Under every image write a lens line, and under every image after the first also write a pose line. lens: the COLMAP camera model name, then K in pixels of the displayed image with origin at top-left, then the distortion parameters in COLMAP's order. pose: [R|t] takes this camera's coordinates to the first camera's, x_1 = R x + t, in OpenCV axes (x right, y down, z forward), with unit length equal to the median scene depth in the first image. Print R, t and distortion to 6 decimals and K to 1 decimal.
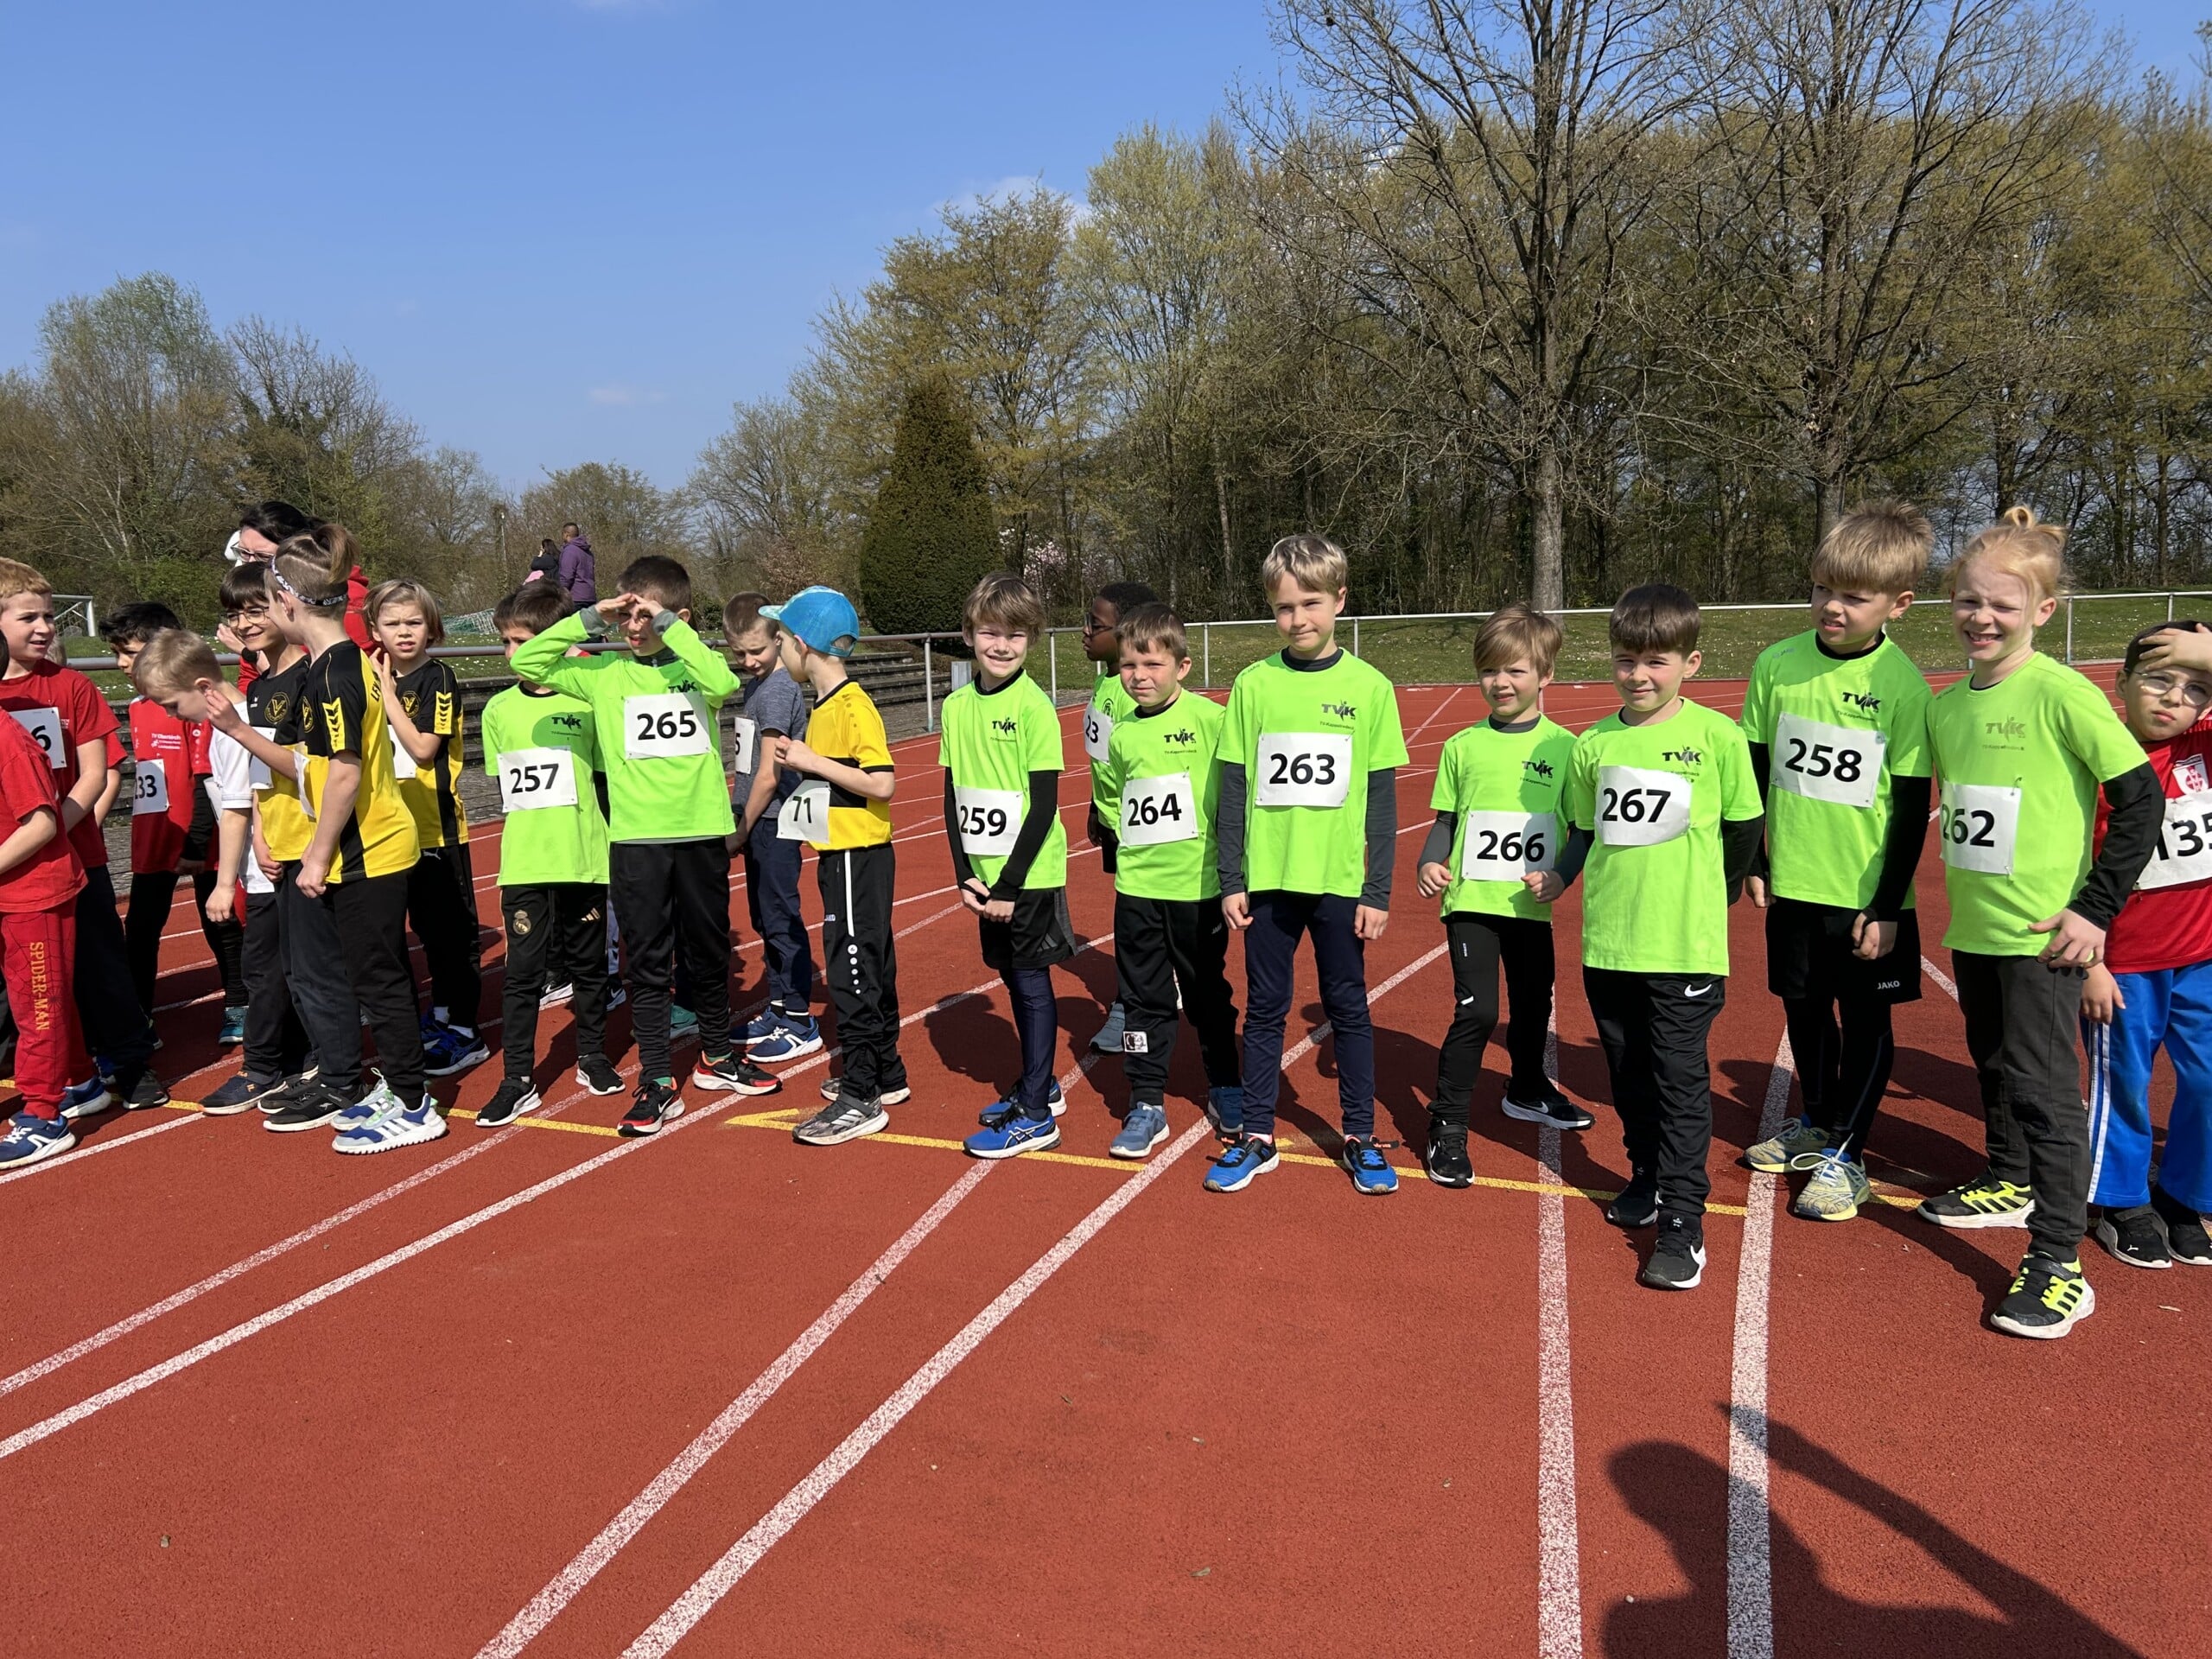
lens RADIAL K [[1675.2, 0, 1106.0], [0, 1675.2, 829.5], [0, 0, 1]] dist [-0.004390, -0.002751]
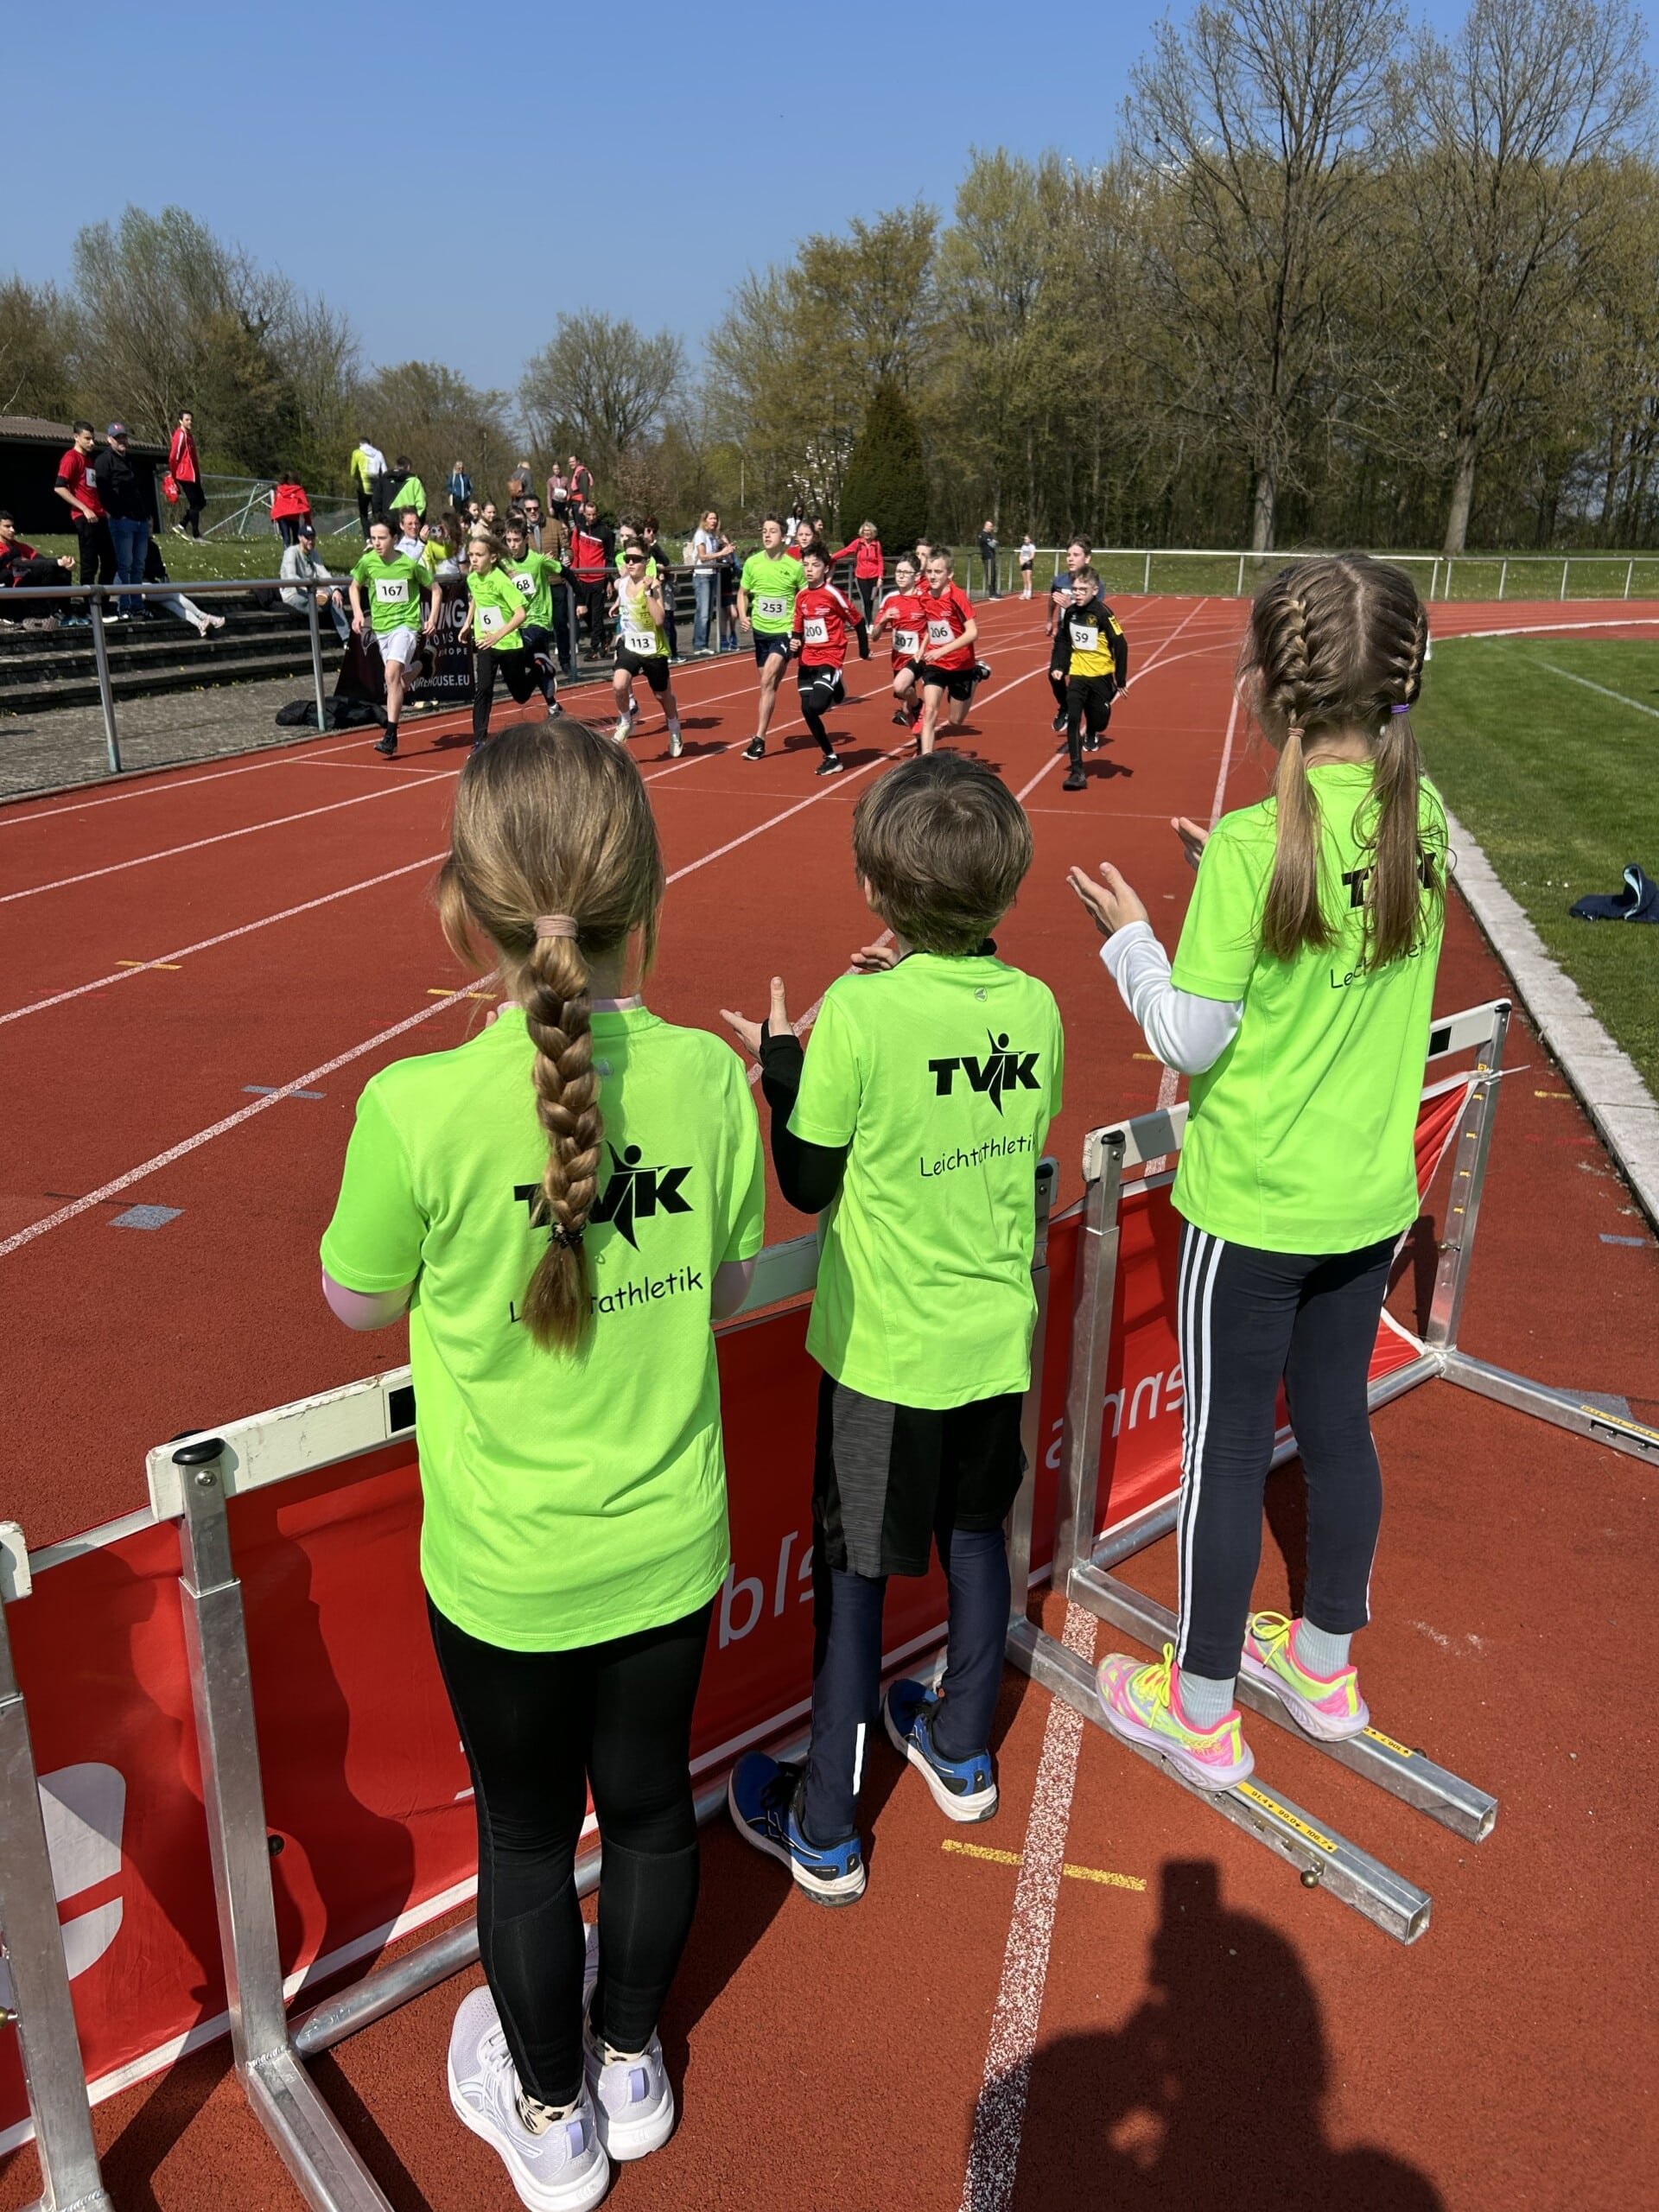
lens RADIAL K [[1675.2, 0, 829.5], [0, 1675.2, 1106.0], [0, 0, 1]] dist [-0.004390, -0.002751]
pose [[0.999417, 0.027512, 0.020213, -0.116955], [-0.031176, 0.976776, 0.211984, 0.043972], [-0.013912, -0.212491, 0.977064, -0.459141]]
